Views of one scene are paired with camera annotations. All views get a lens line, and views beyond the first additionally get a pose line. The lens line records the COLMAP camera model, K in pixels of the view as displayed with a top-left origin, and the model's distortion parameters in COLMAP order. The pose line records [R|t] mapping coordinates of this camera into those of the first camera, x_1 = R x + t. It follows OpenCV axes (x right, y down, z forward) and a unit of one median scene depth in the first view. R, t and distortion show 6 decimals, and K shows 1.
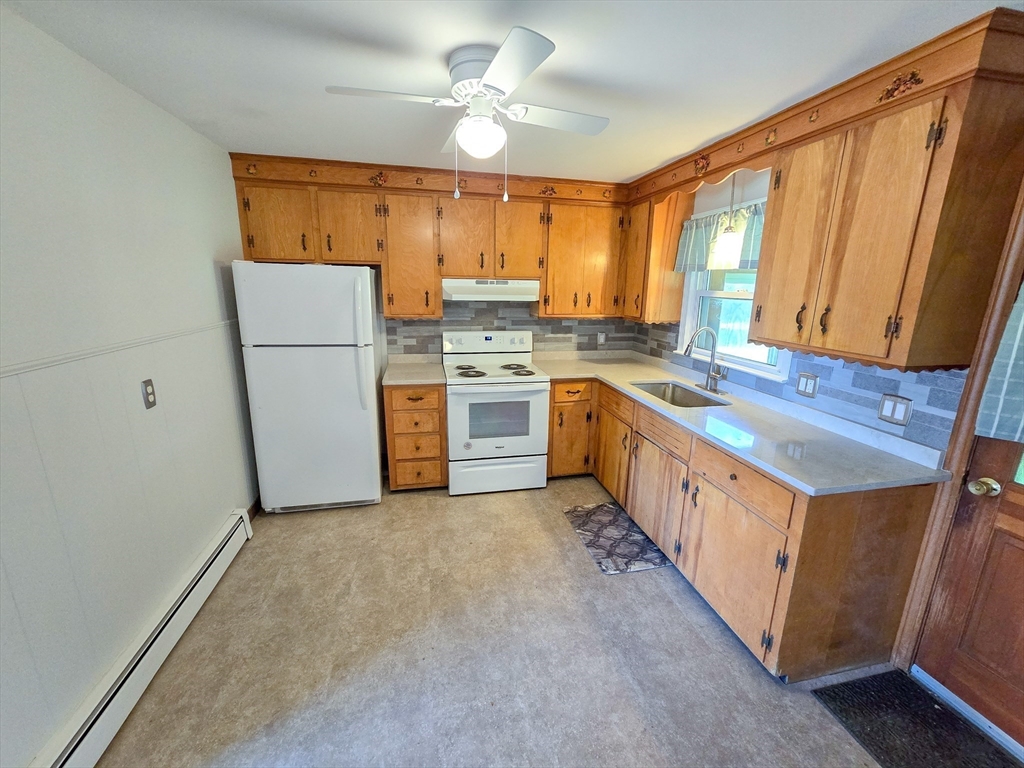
lens RADIAL K [[418.6, 0, 516.5], [0, 418.6, 382.7], [0, 0, 1]] dist [-0.002235, 0.000007]
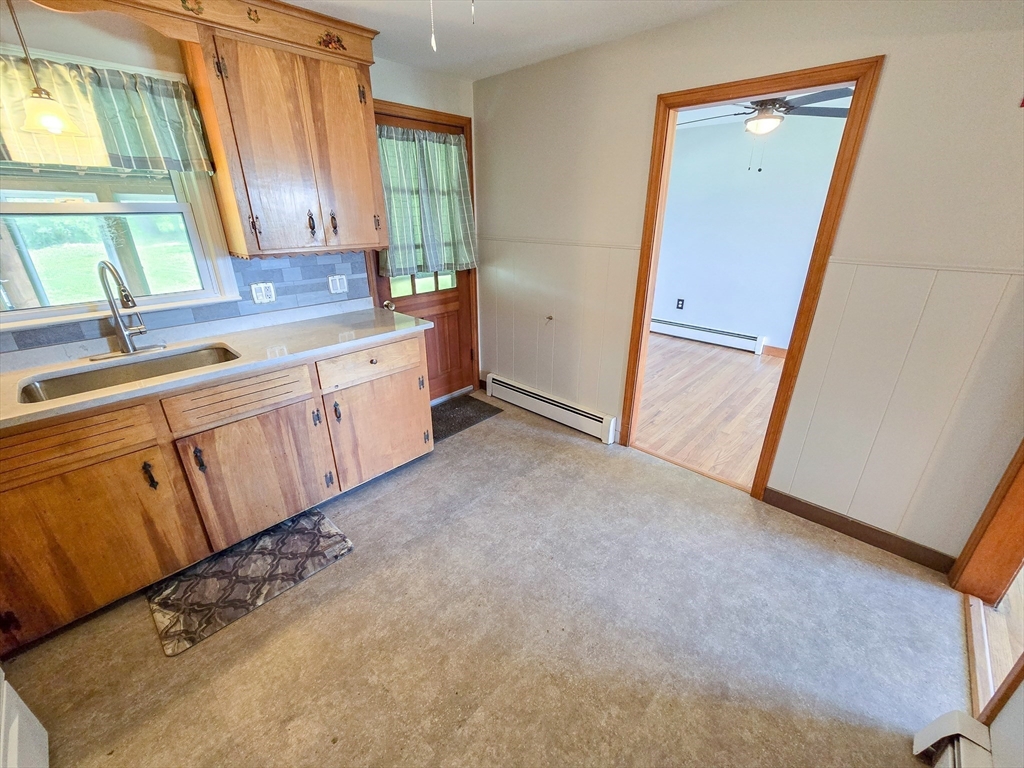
lens RADIAL K [[418.6, 0, 516.5], [0, 418.6, 382.7], [0, 0, 1]] dist [-0.002235, 0.000007]
pose [[-0.567492, -0.328982, 0.754800, -0.530206], [0.180671, 0.844617, 0.503965, -0.211672], [-0.803312, 0.422367, -0.419876, 0.972080]]
